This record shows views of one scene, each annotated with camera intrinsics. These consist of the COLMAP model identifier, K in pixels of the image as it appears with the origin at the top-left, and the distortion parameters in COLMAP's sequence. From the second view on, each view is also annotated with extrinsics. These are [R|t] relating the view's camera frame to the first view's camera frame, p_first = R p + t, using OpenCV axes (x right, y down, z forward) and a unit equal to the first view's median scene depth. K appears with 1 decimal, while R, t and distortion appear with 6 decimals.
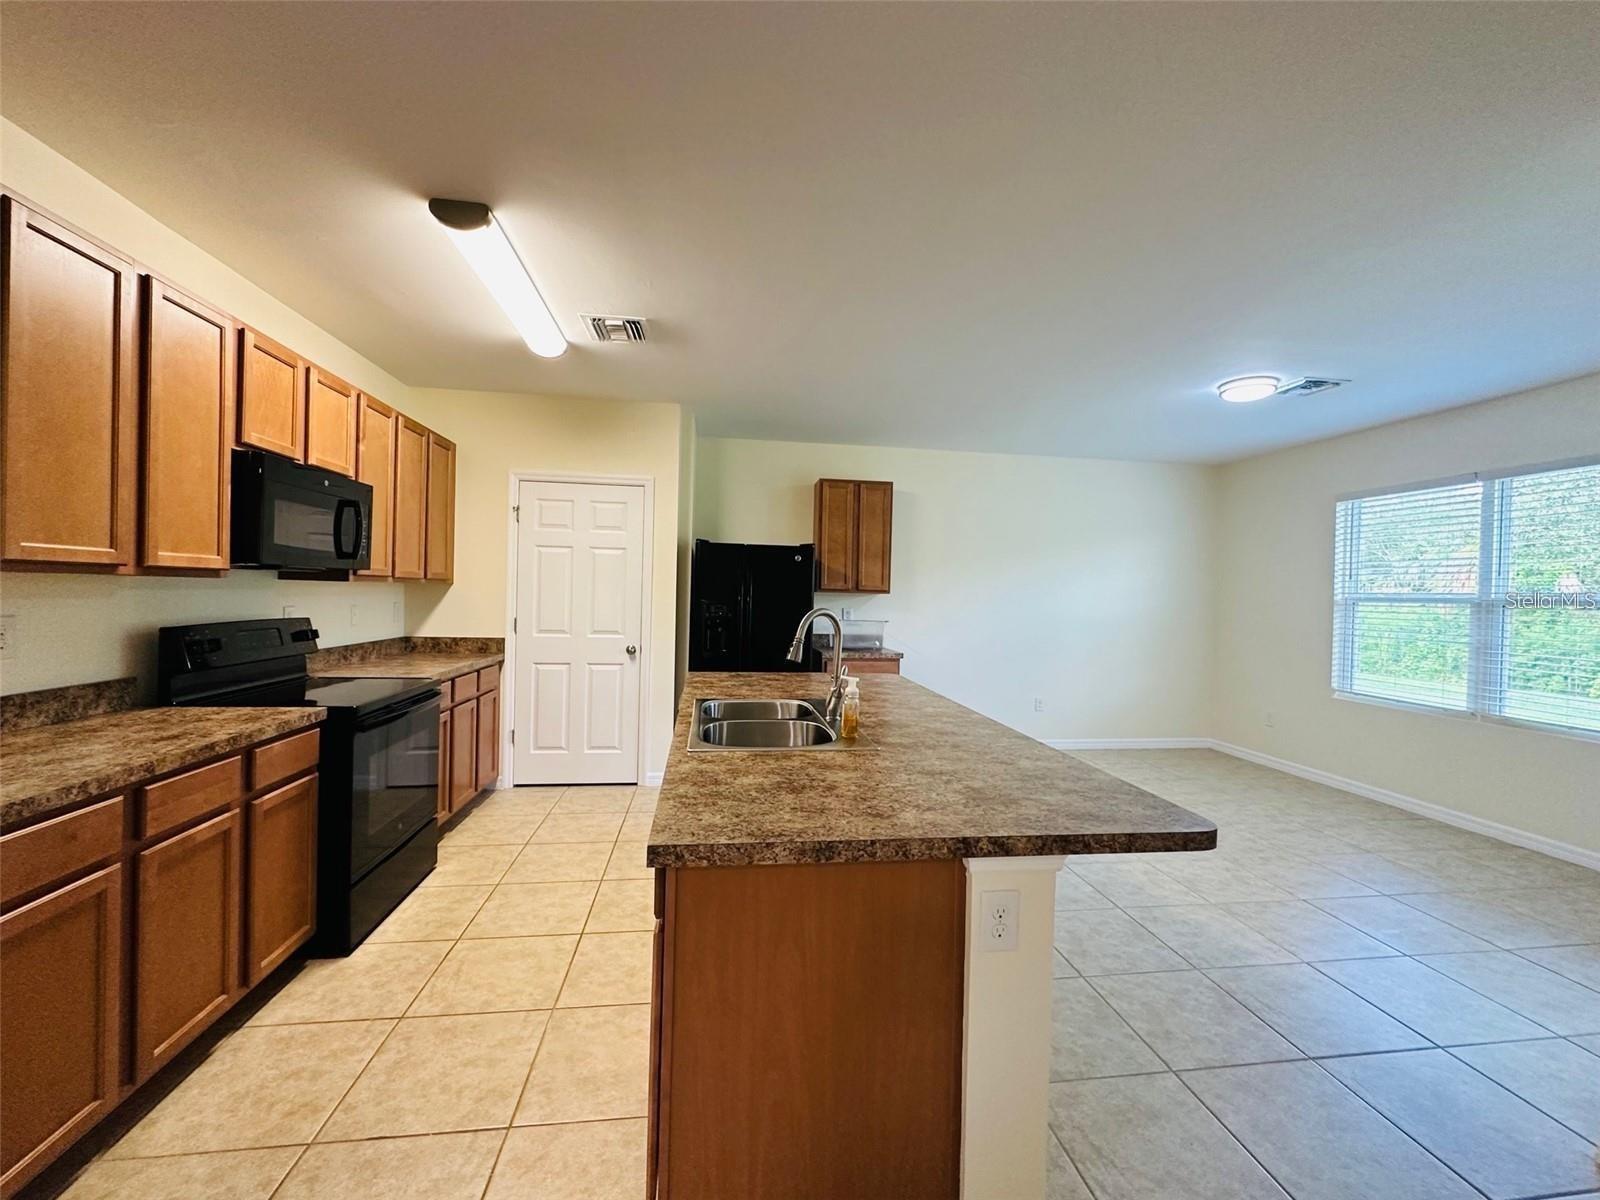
lens RADIAL K [[637.4, 0, 800.0], [0, 637.4, 600.0], [0, 0, 1]] dist [-0.002563, 0.000753]
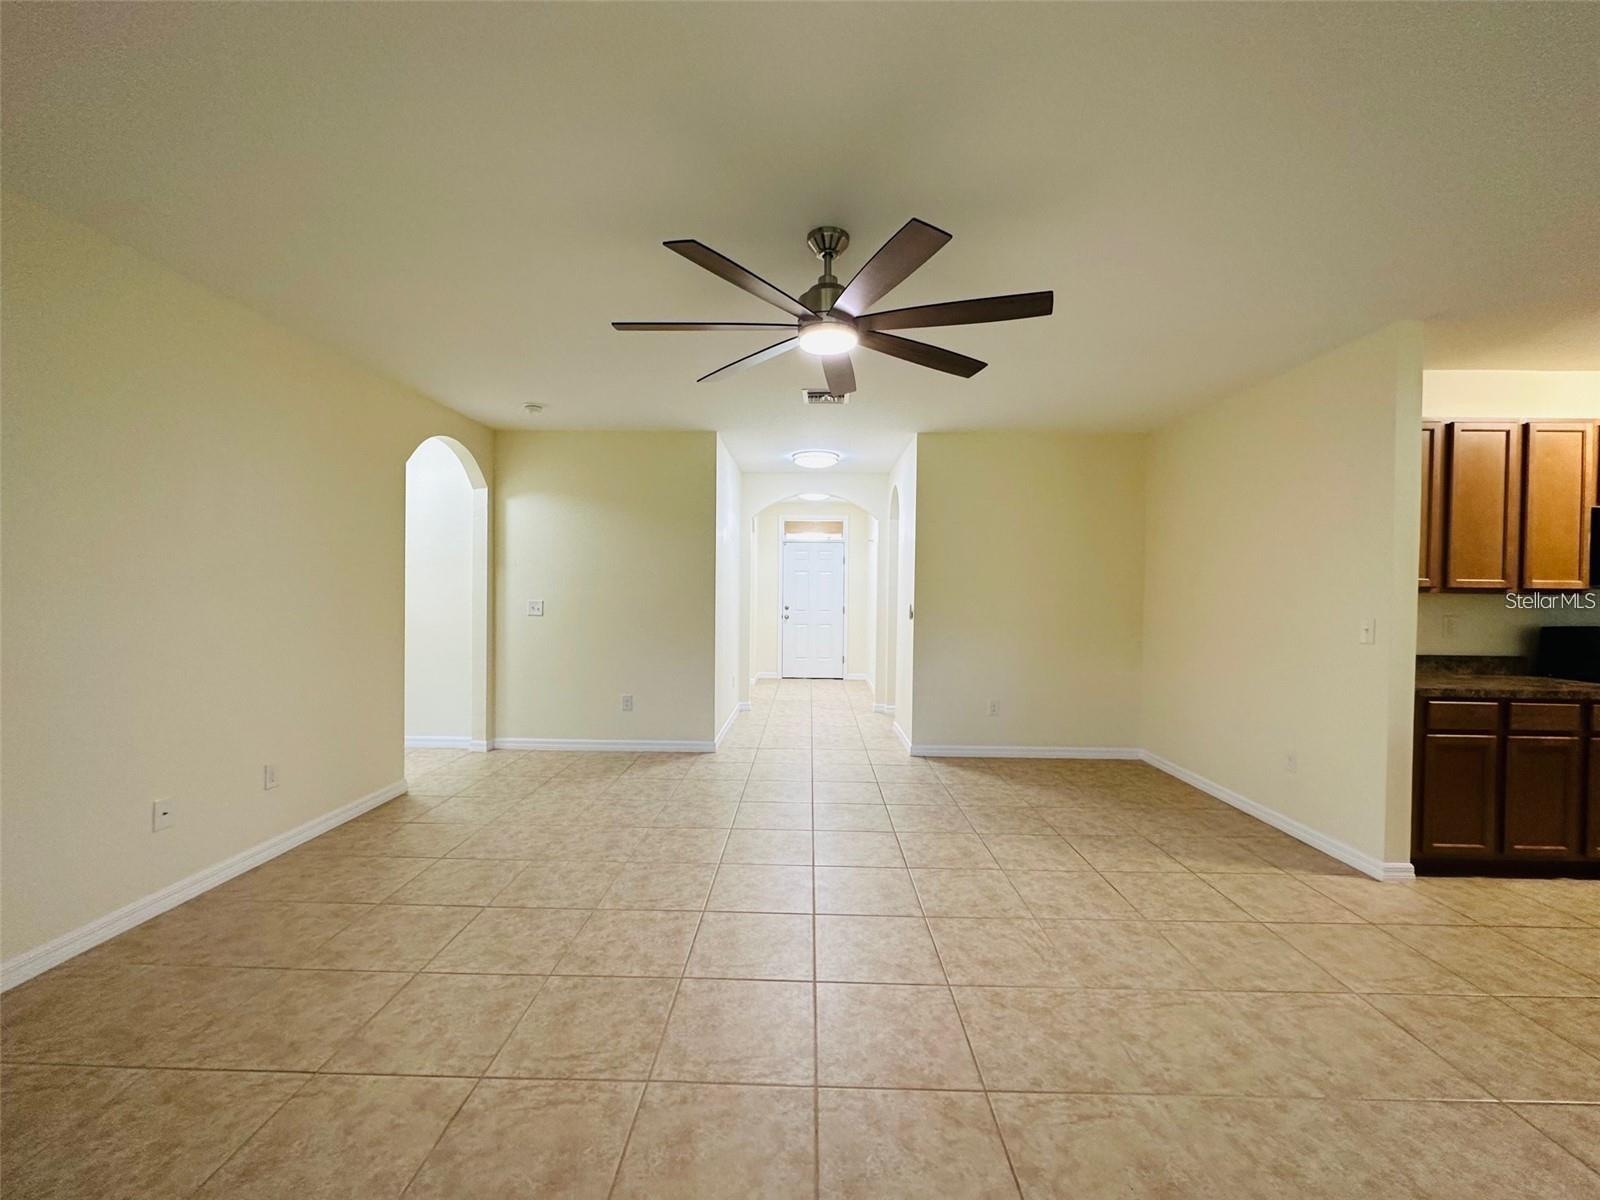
lens RADIAL K [[637.4, 0, 800.0], [0, 637.4, 600.0], [0, 0, 1]] dist [-0.002563, 0.000753]
pose [[-0.156278, -0.013389, -0.987622, 0.903709], [-0.024410, 0.999655, -0.009689, 0.038976], [0.987411, 0.022594, -0.156551, -0.620288]]
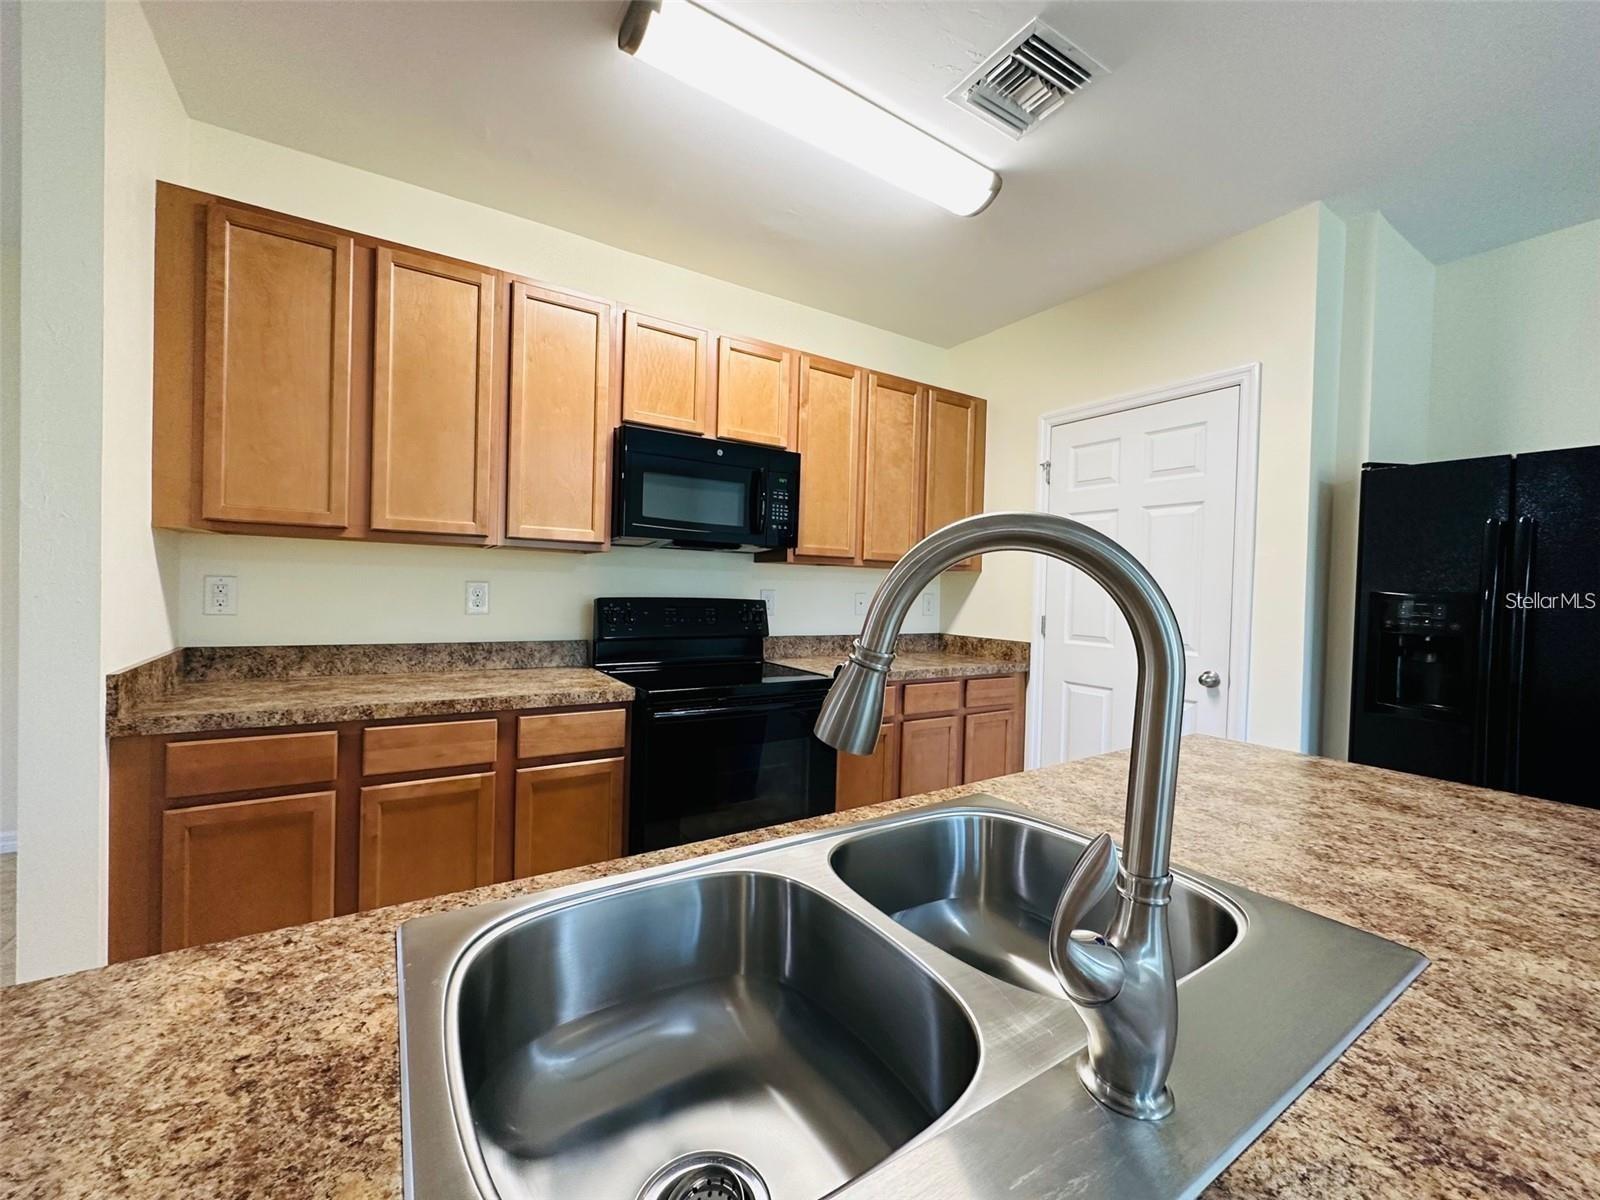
lens RADIAL K [[637.4, 0, 800.0], [0, 637.4, 600.0], [0, 0, 1]] dist [-0.002563, 0.000753]
pose [[0.417980, 0.005391, -0.908440, 0.199745], [-0.028078, 0.999581, -0.006988, 0.045520], [0.908022, 0.028428, 0.417956, 0.892954]]
